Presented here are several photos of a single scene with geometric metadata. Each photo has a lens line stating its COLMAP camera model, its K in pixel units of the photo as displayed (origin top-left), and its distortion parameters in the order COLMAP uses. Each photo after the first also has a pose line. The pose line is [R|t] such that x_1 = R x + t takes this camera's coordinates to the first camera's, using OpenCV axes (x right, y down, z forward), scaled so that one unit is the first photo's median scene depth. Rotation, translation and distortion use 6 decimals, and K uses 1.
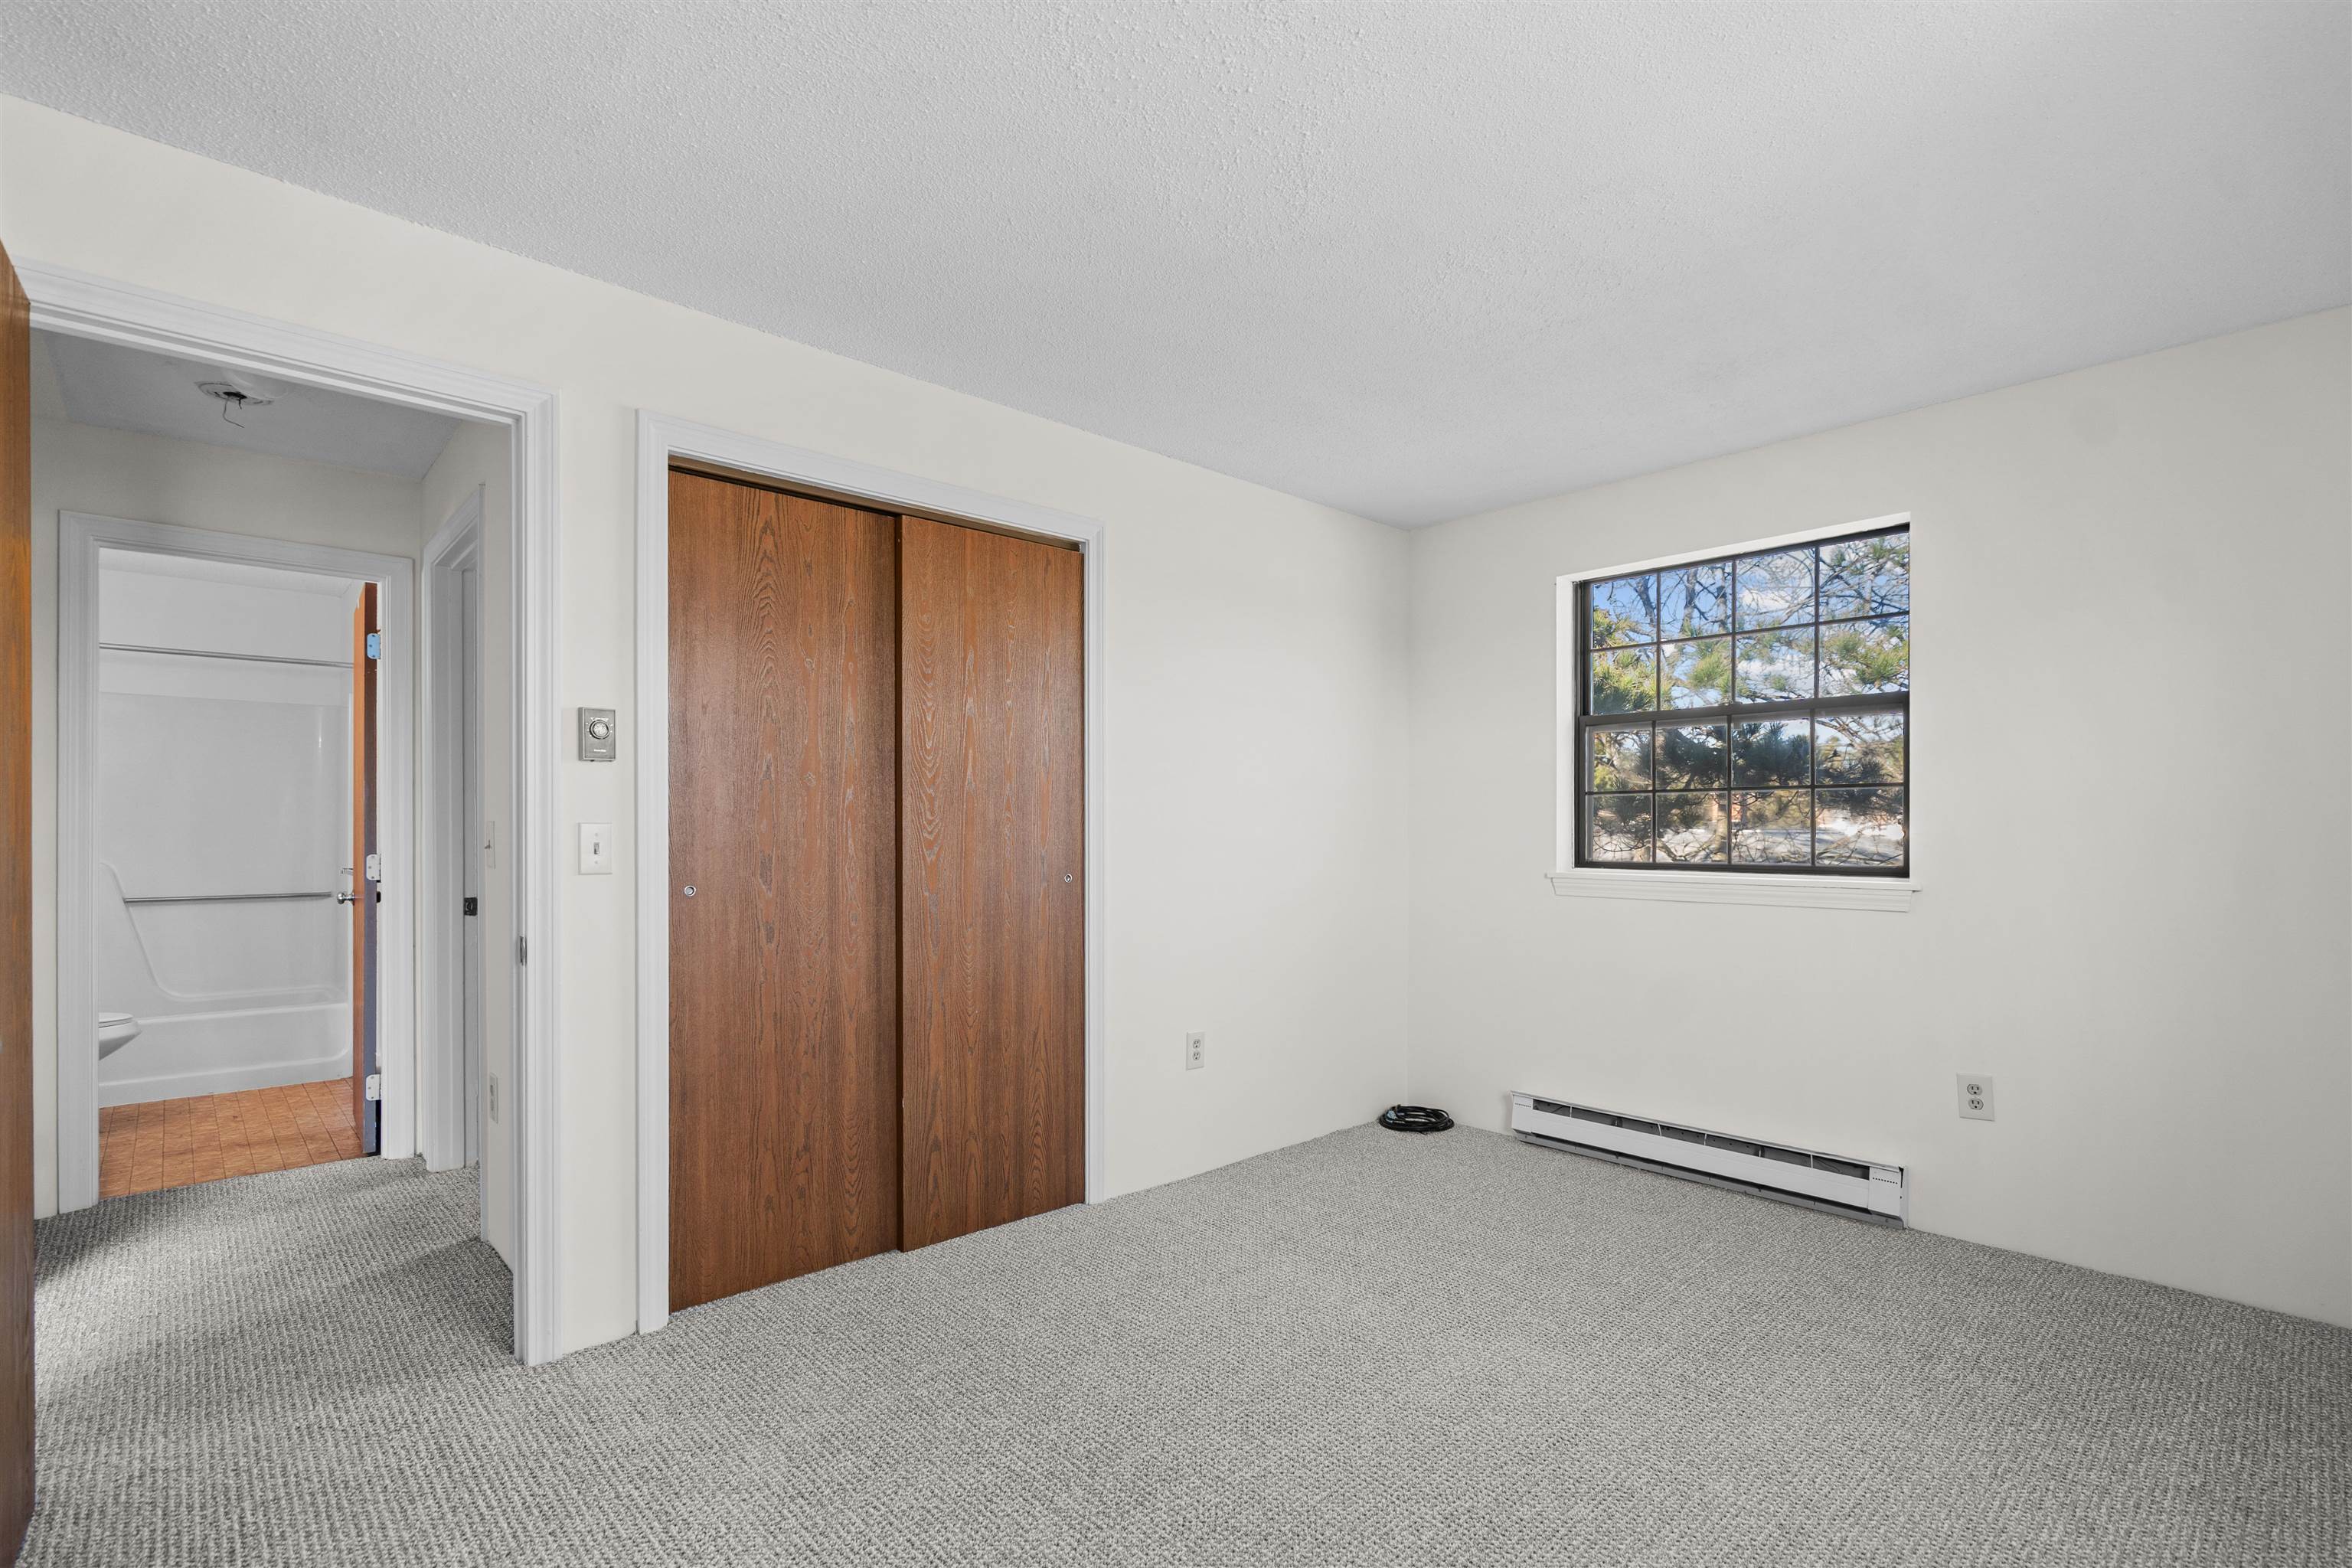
lens RADIAL K [[1081.4, 0, 1178.8], [0, 1081.4, 835.6], [0, 0, 1]] dist [-0.000387, 0.000193]
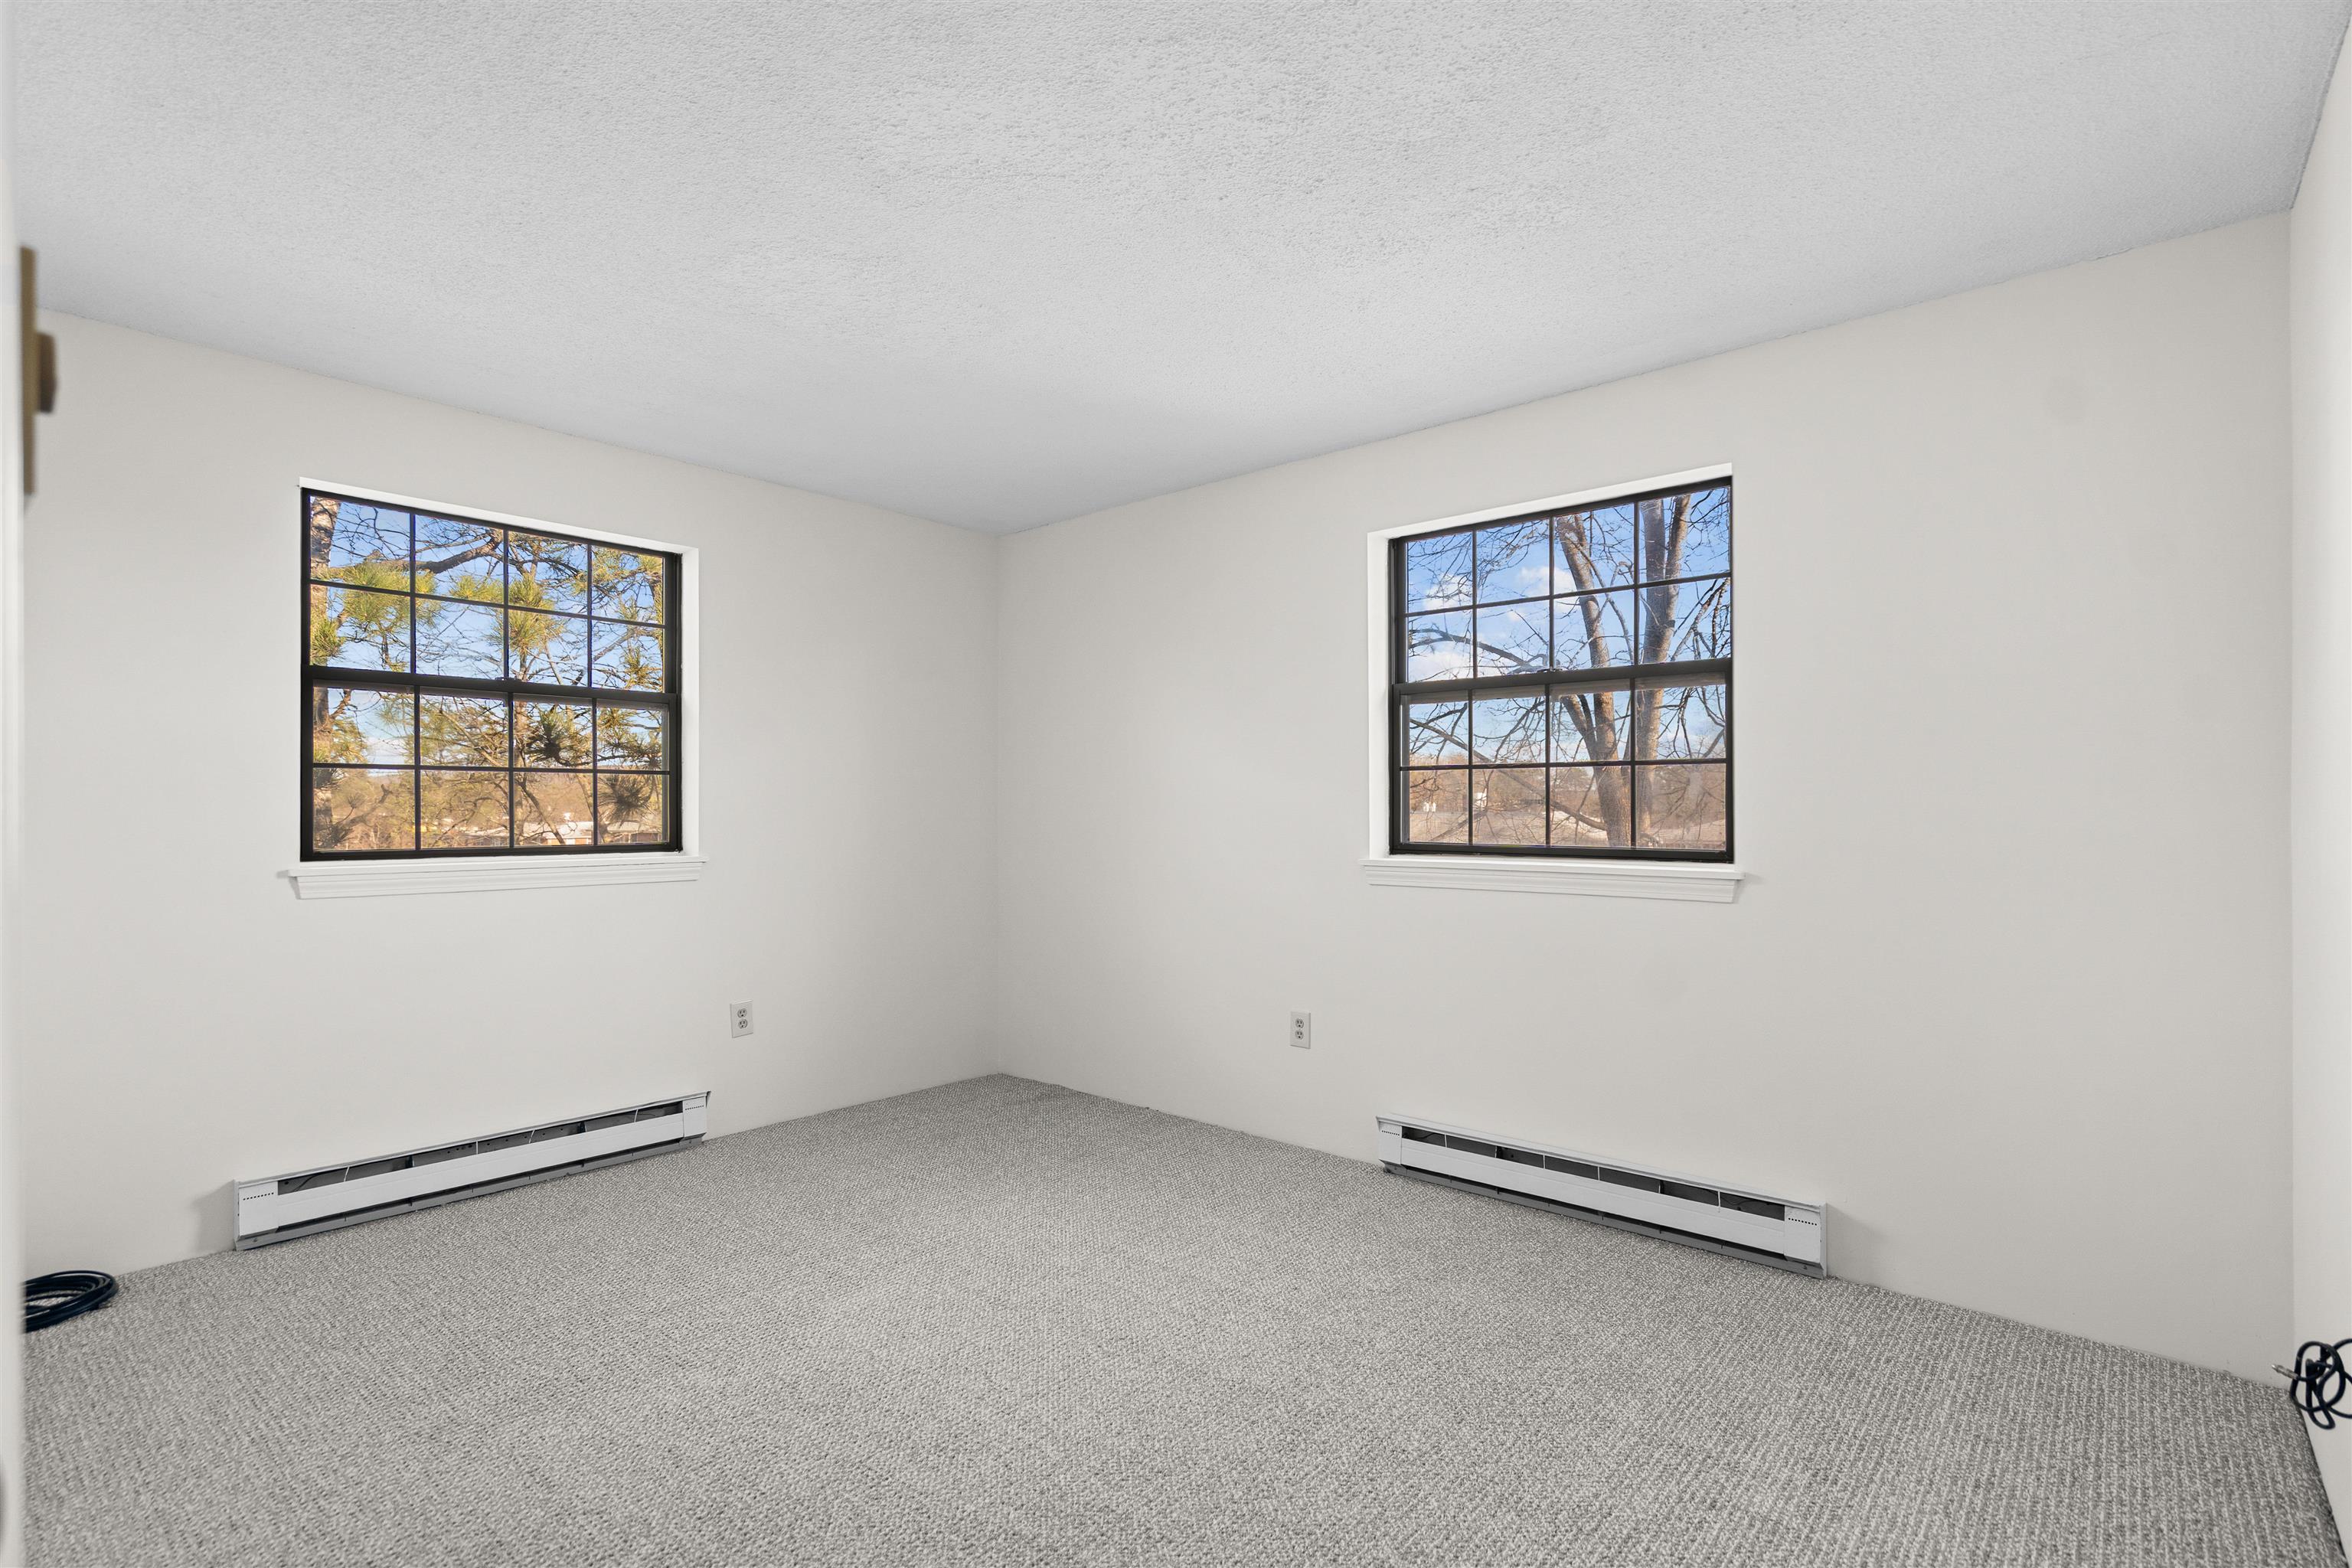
lens RADIAL K [[1089.1, 0, 1176.0], [0, 1089.1, 784.0], [0, 0, 1]] dist [0.001021, 0.000857]
pose [[-0.106909, 0.020220, 0.994063, -0.531057], [0.001055, 0.999795, -0.020223, -0.010348], [-0.994268, -0.001114, -0.106908, 0.531129]]
